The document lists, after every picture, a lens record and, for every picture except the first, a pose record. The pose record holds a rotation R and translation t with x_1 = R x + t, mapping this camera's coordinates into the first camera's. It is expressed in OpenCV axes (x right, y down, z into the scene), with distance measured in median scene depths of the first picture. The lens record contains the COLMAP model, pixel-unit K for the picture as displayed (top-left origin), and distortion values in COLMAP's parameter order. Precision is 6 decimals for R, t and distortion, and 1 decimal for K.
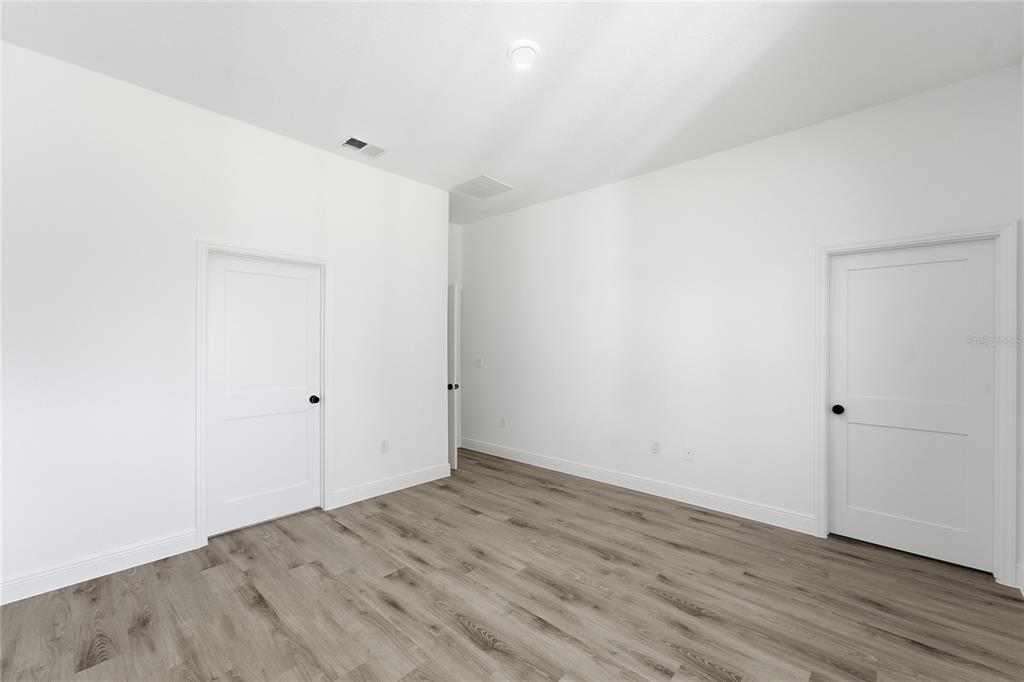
lens RADIAL K [[423.4, 0, 514.2], [0, 423.4, 343.3], [0, 0, 1]] dist [-0.006709, 0.001348]
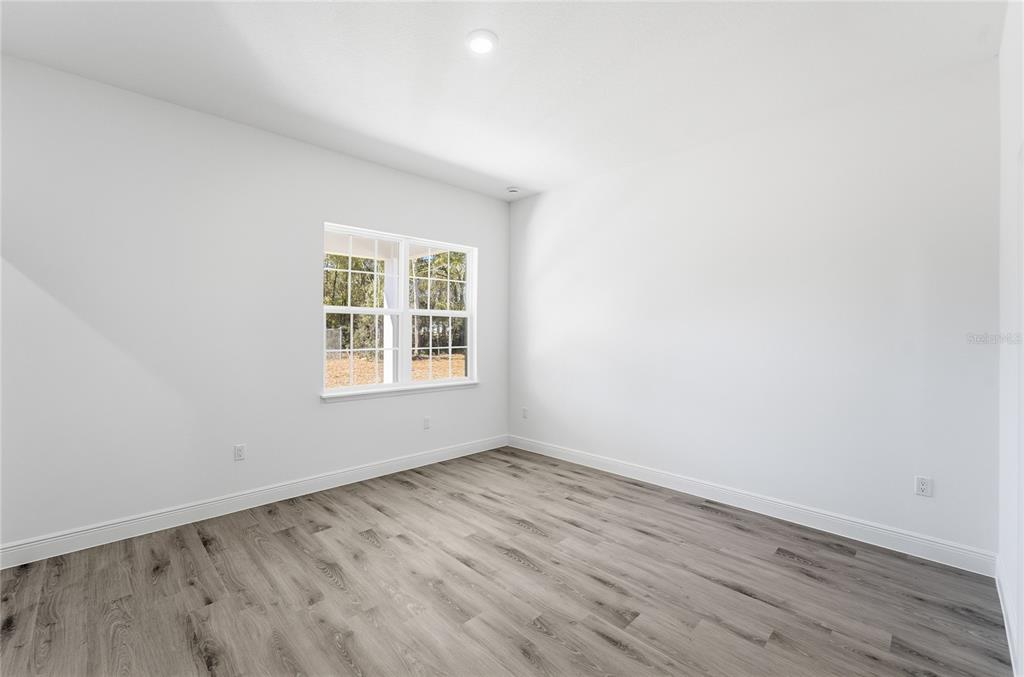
lens RADIAL K [[444.2, 0, 506.4], [0, 444.2, 334.7], [0, 0, 1]] dist [-0.010059, 0.000103]
pose [[-0.998478, -0.007635, 0.054622, -0.097240], [-0.007397, 0.999962, 0.004557, 0.001826], [-0.054655, 0.004146, -0.998497, 2.043422]]
